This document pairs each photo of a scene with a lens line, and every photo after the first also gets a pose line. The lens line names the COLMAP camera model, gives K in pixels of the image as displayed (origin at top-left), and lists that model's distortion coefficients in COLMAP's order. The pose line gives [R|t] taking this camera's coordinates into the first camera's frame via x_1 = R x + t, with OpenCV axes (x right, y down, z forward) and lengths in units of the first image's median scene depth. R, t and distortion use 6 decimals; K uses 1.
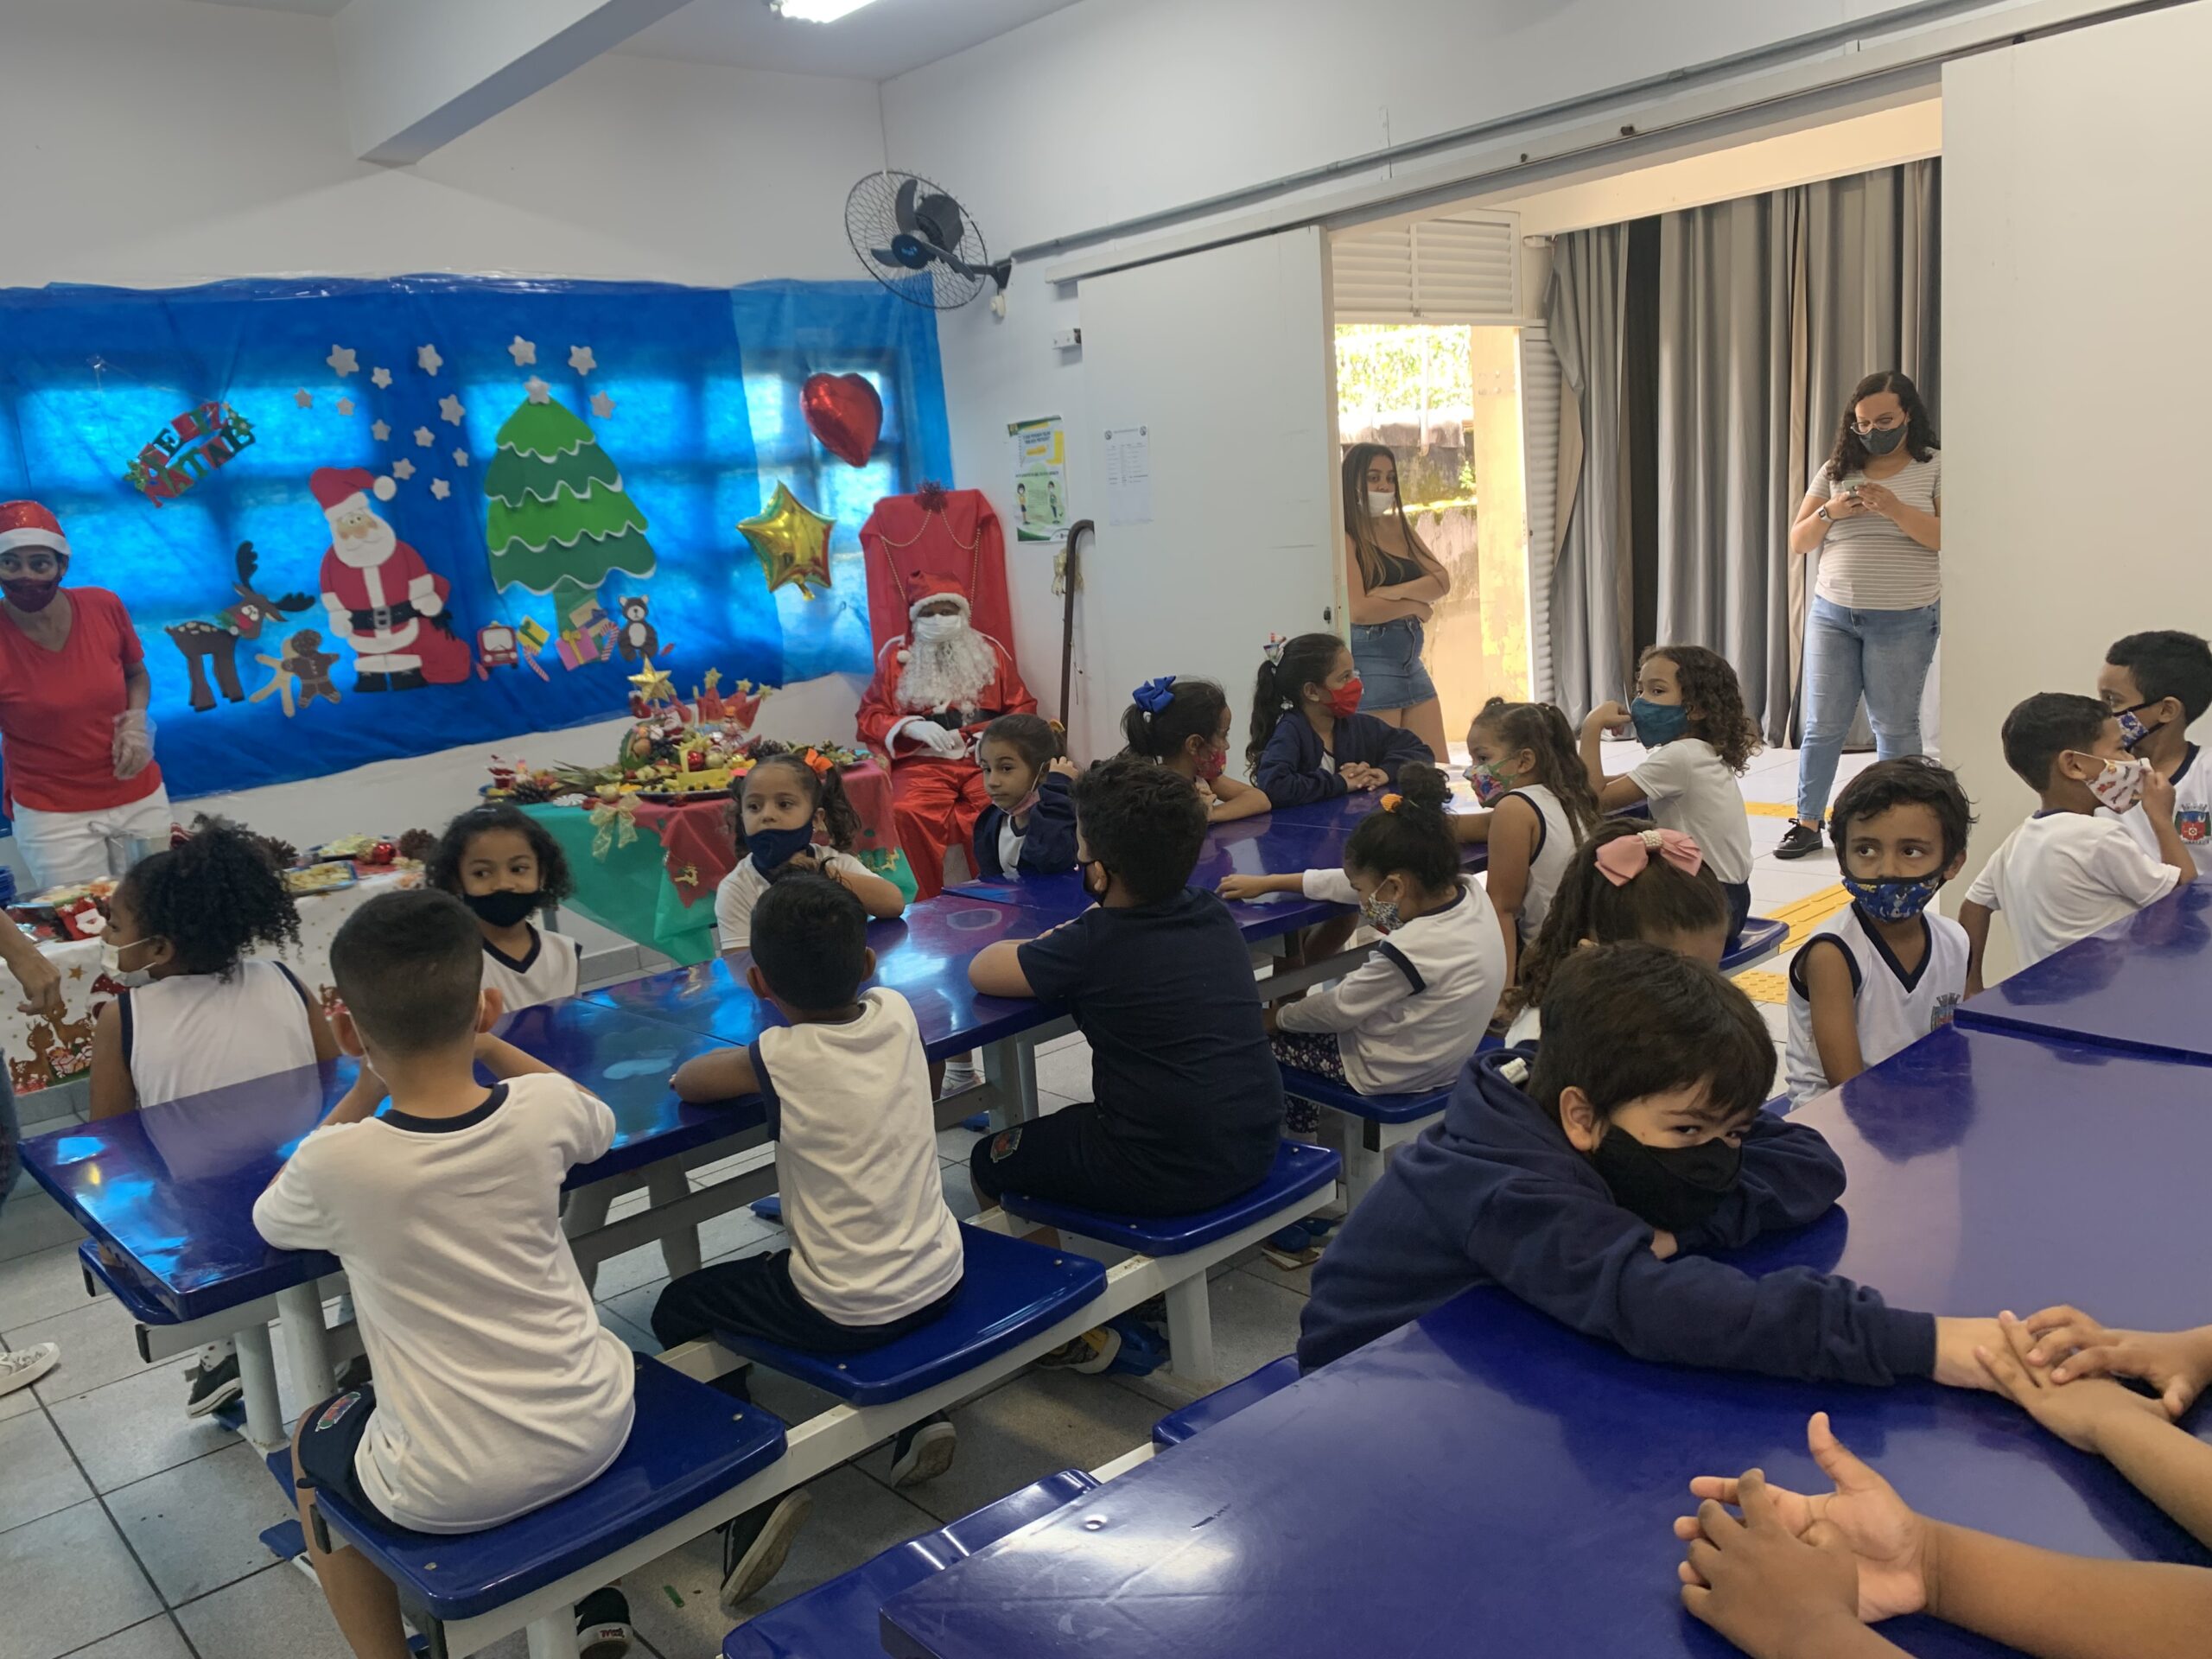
lens RADIAL K [[1706.9, 0, 1080.2], [0, 1706.9, 856.7], [0, 0, 1]] dist [0.012526, -0.008642]
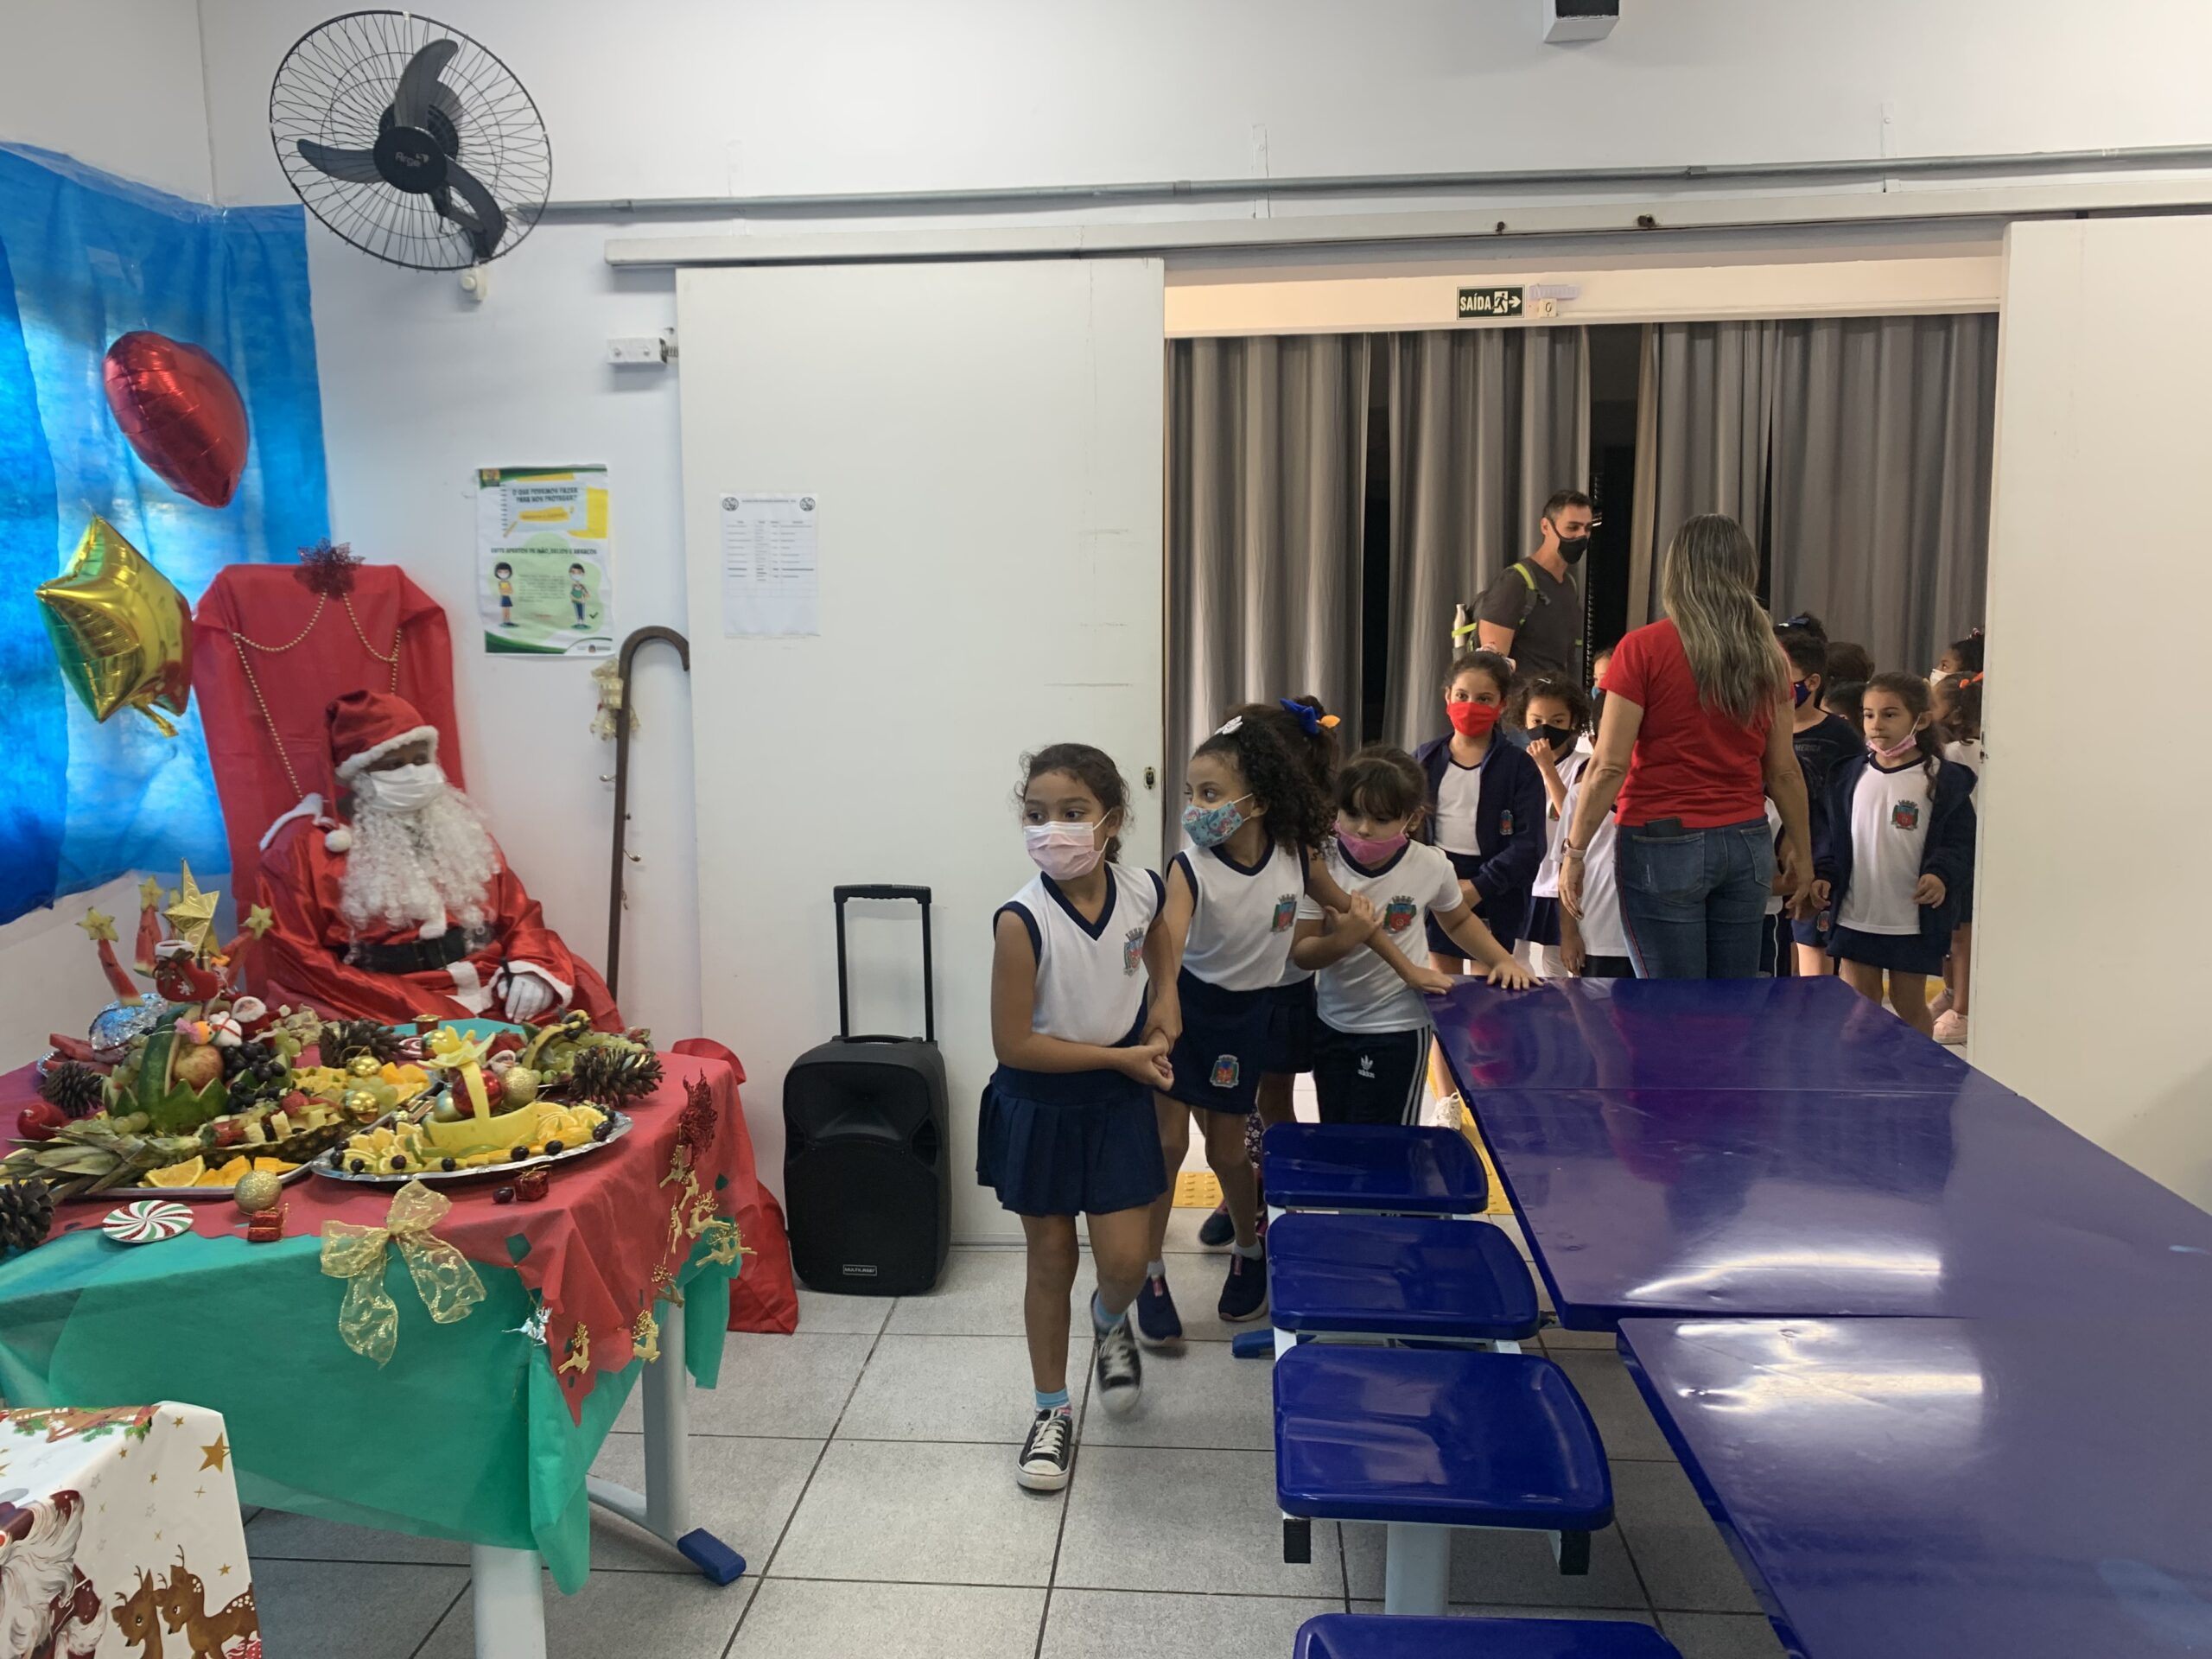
lens RADIAL K [[1706.9, 0, 1087.0], [0, 1706.9, 827.6], [0, 0, 1]] dist [0.012526, -0.008642]
pose [[0.721791, -0.013926, 0.691971, -0.362952], [0.086896, 0.993710, -0.070642, -0.067507], [-0.686634, 0.111118, 0.718461, 0.468860]]
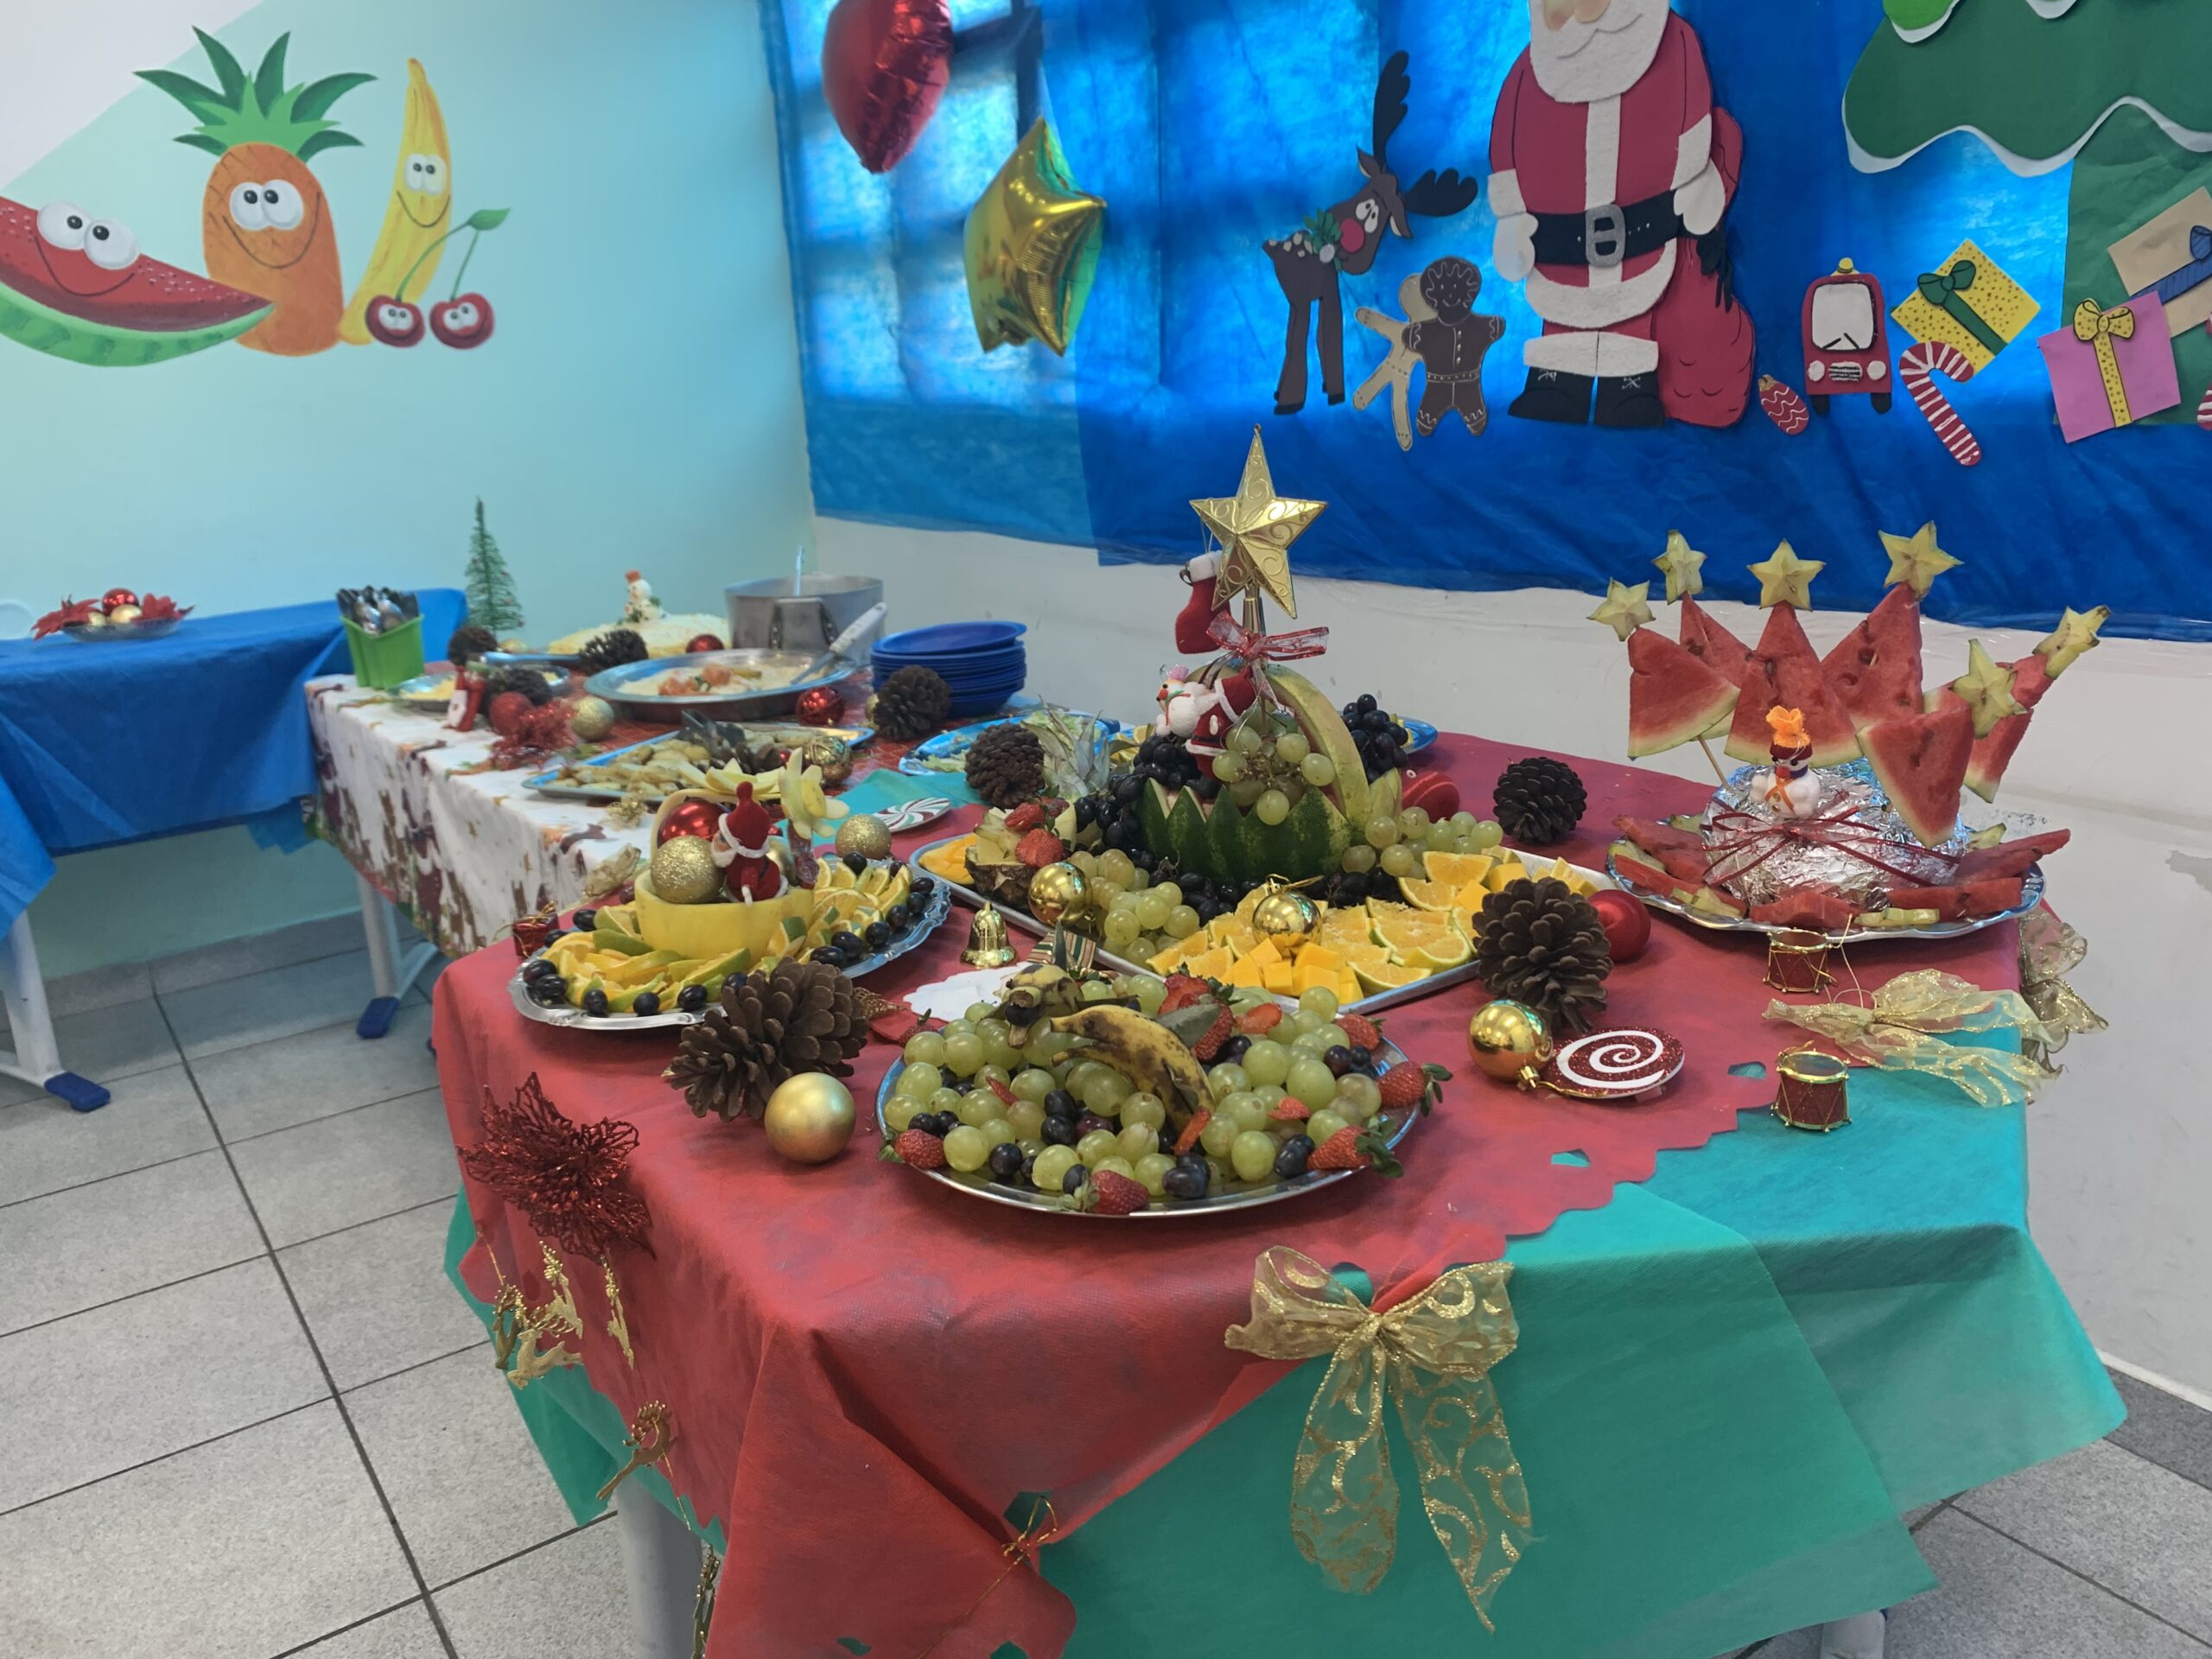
lens RADIAL K [[1706.9, 0, 1114.2], [0, 1706.9, 817.7], [0, 0, 1]] dist [0.012526, -0.008642]
pose [[-0.099198, 0.356663, -0.928952, 0.019383], [-0.136156, 0.919911, 0.367731, -0.144386], [0.985709, 0.162961, -0.042691, 0.916761]]
